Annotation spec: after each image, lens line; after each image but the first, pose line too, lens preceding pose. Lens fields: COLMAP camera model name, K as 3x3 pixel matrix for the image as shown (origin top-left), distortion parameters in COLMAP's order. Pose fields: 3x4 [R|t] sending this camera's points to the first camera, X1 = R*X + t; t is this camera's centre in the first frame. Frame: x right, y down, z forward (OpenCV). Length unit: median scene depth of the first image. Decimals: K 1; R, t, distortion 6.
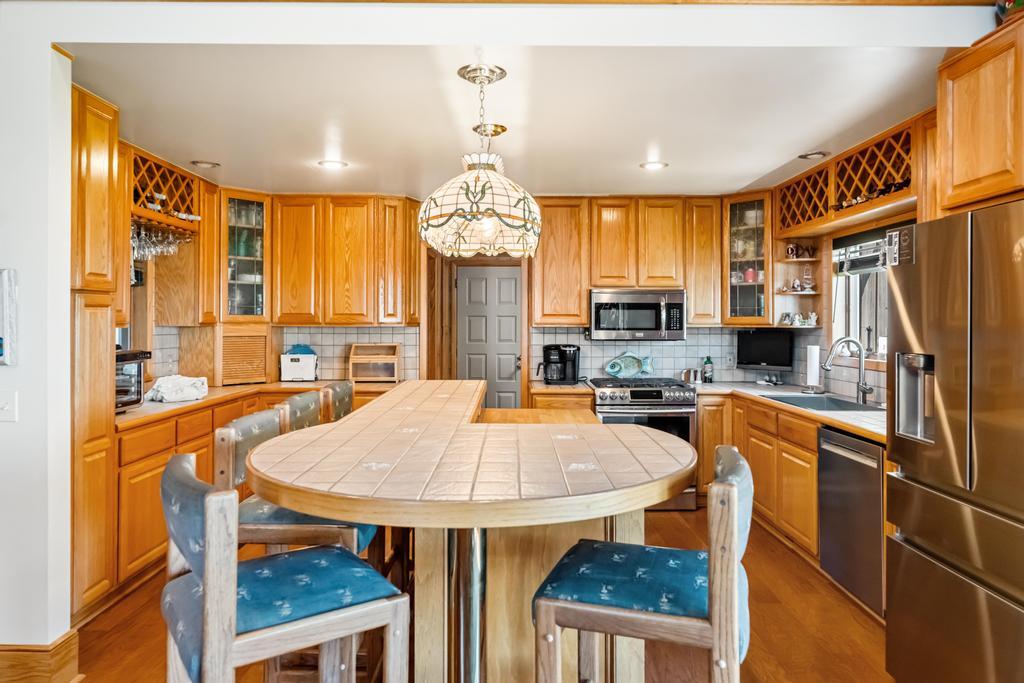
lens RADIAL K [[643.3, 0, 513.1], [0, 643.3, 319.0], [0, 0, 1]] dist [-0.000045, 0.000180]
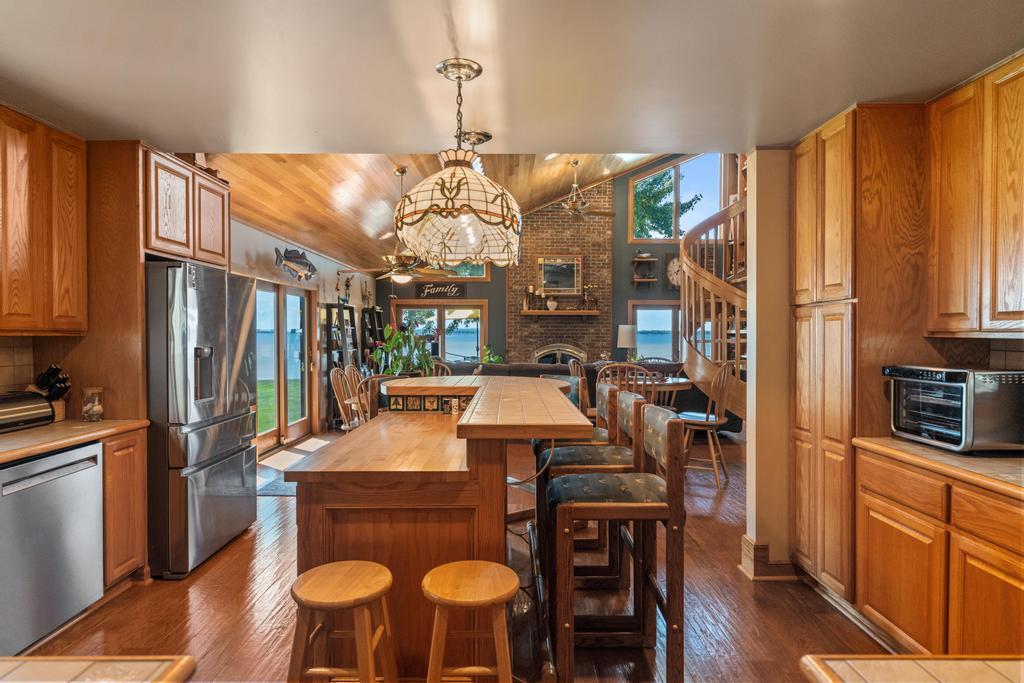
lens RADIAL K [[574.8, 0, 512.0], [0, 574.8, 341.5], [0, 0, 1]] dist [-0.003056, -0.000109]
pose [[-0.999991, -0.004163, -0.000854, -0.069685], [-0.004172, 0.999933, 0.010825, 0.010399], [0.000809, 0.010829, -0.999941, 1.161799]]
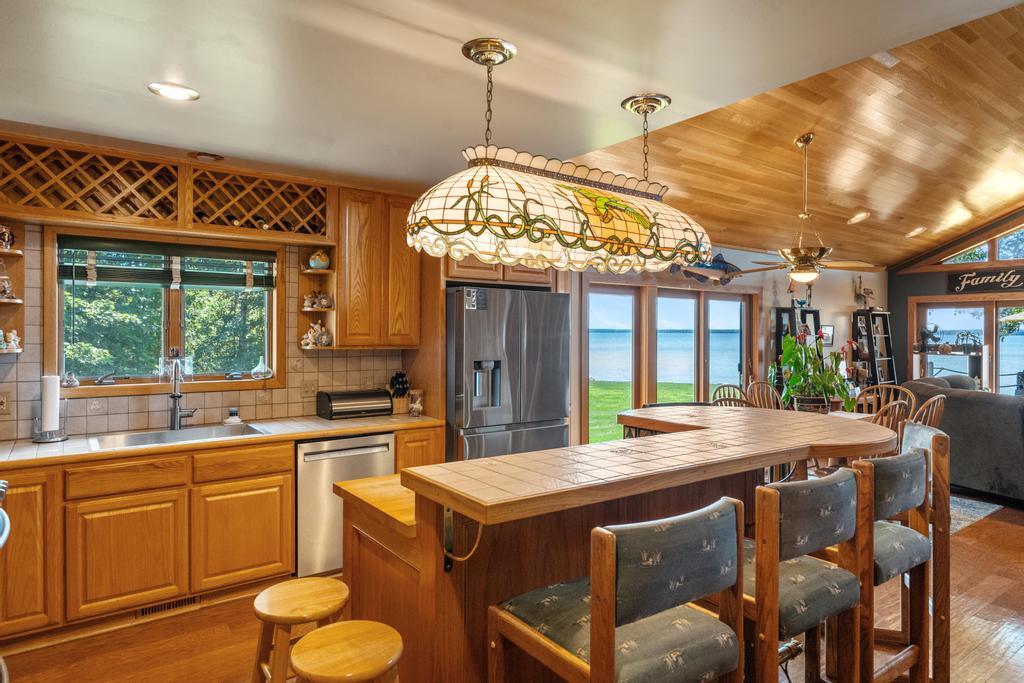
lens RADIAL K [[607.2, 0, 510.2], [0, 607.2, 336.3], [0, 0, 1]] dist [-0.000908, 0.000263]
pose [[-0.585845, -0.010574, 0.810354, -0.373985], [-0.008965, 0.999938, 0.006566, -0.011980], [-0.810373, -0.003418, -0.585904, 0.924832]]
